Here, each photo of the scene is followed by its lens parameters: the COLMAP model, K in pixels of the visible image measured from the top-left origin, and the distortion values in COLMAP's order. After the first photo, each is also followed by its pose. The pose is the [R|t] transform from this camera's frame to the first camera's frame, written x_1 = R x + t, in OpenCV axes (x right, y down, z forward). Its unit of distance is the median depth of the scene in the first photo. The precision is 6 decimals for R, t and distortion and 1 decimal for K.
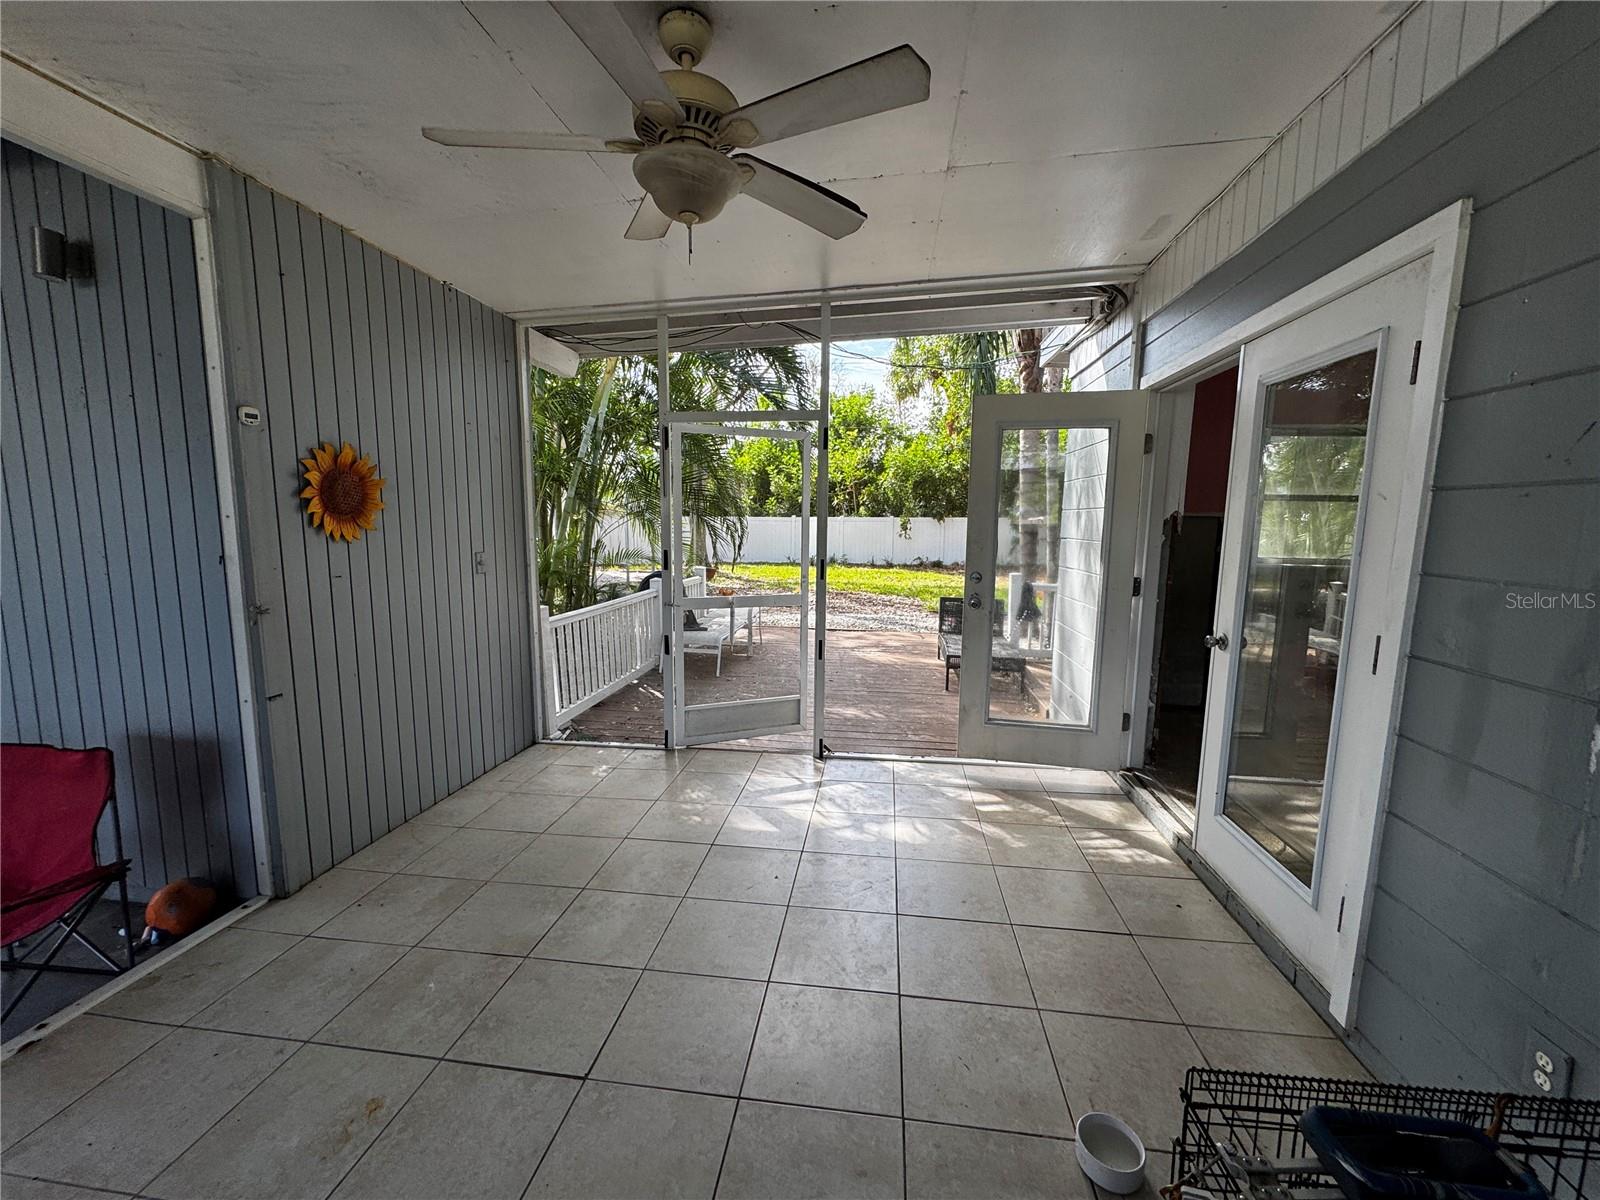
lens RADIAL K [[638.6, 0, 799.4], [0, 638.6, 600.2], [0, 0, 1]] dist [-0.002953, 0.001101]
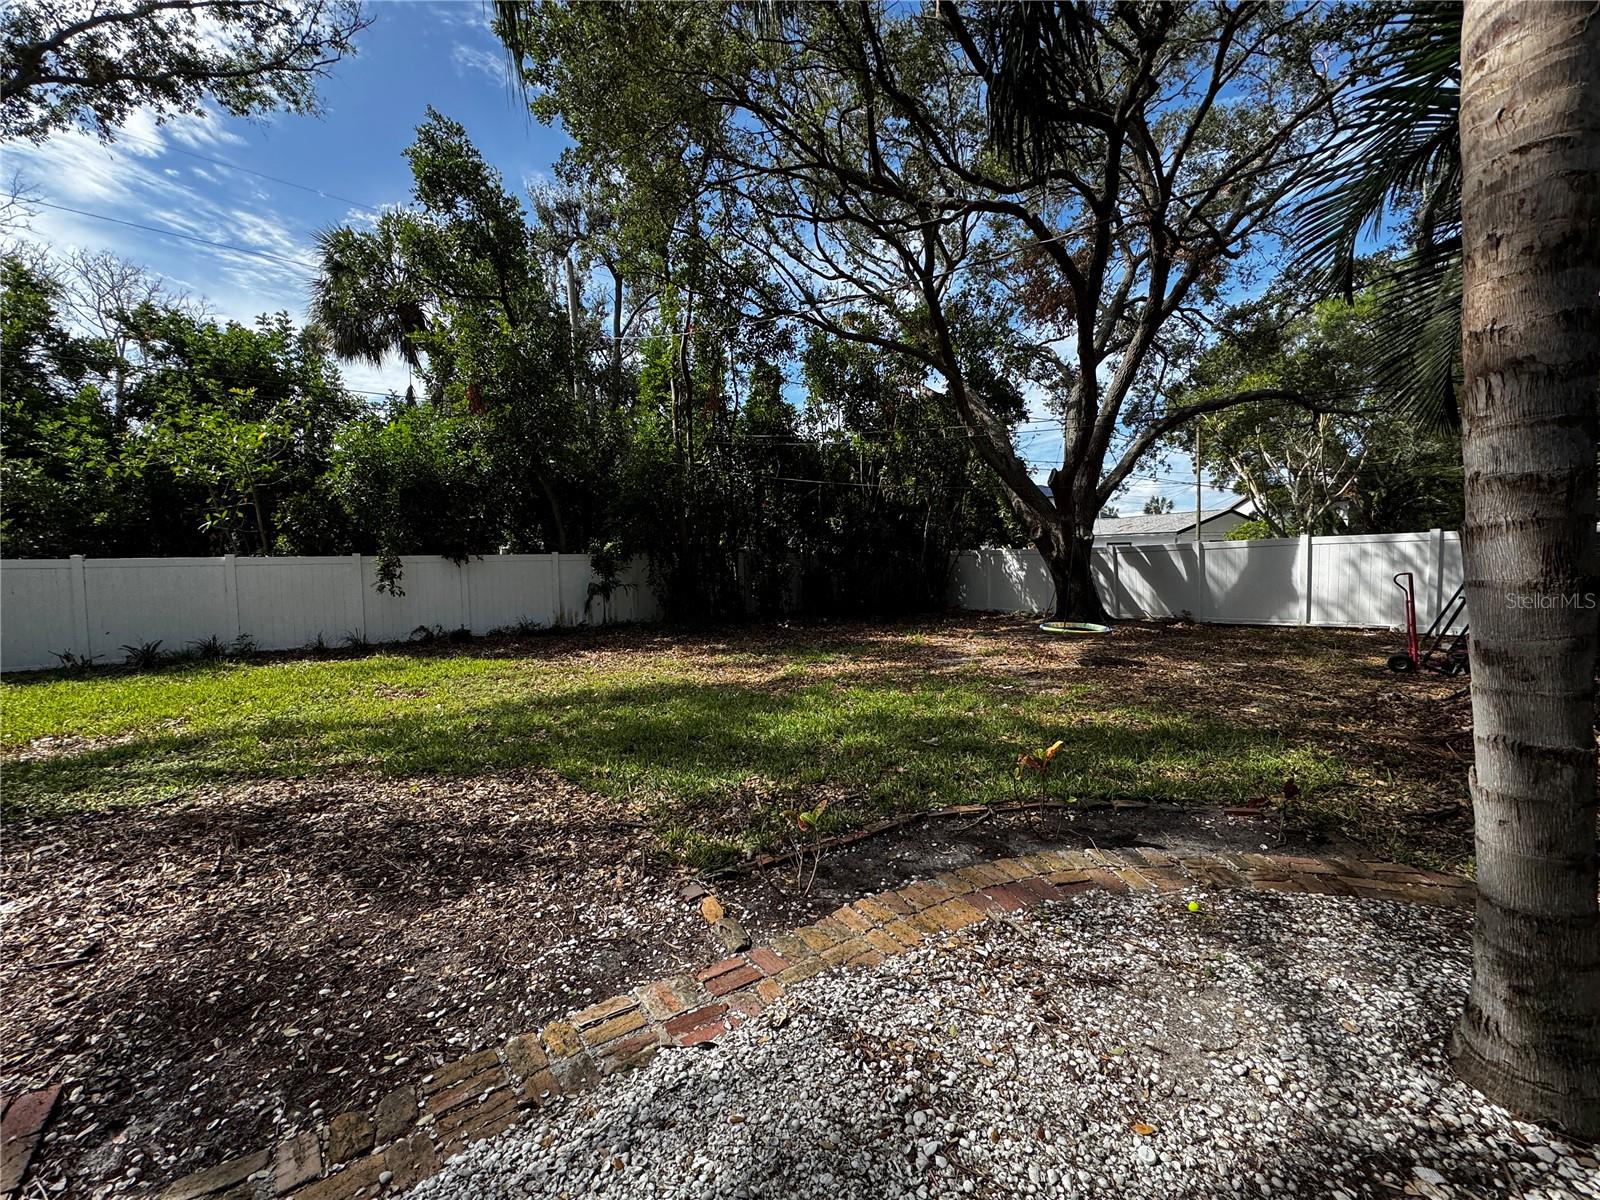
lens RADIAL K [[638.6, 0, 804.3], [0, 638.6, 597.4], [0, 0, 1]] dist [-0.002953, 0.001101]
pose [[0.698816, -0.057010, 0.713026, 0.027111], [0.102318, 0.994535, -0.020762, -0.046338], [-0.707945, 0.087464, 0.700831, 0.367623]]
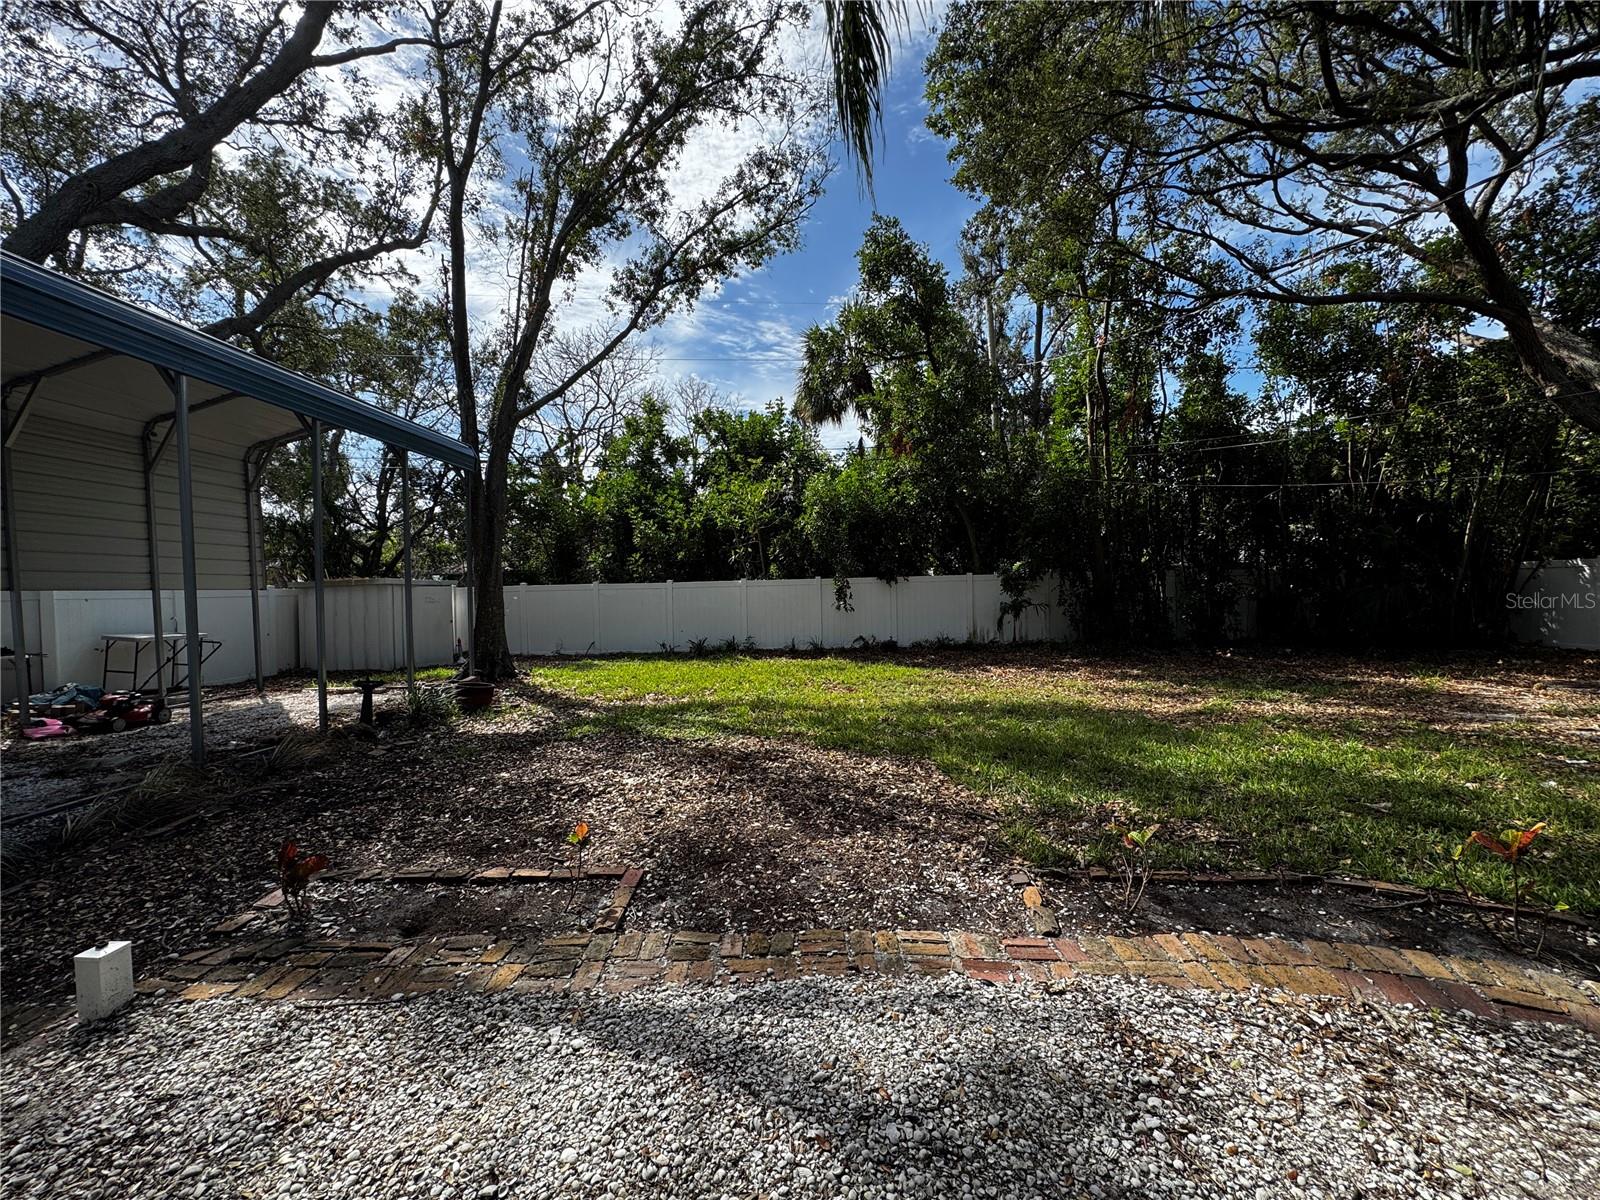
lens RADIAL K [[638.6, 0, 805.2], [0, 638.6, 597.8], [0, 0, 1]] dist [-0.002953, 0.001101]
pose [[0.988420, -0.029437, 0.148860, 0.031621], [0.044505, 0.994099, -0.098926, -0.043707], [-0.145070, 0.104405, 0.983897, 0.341444]]
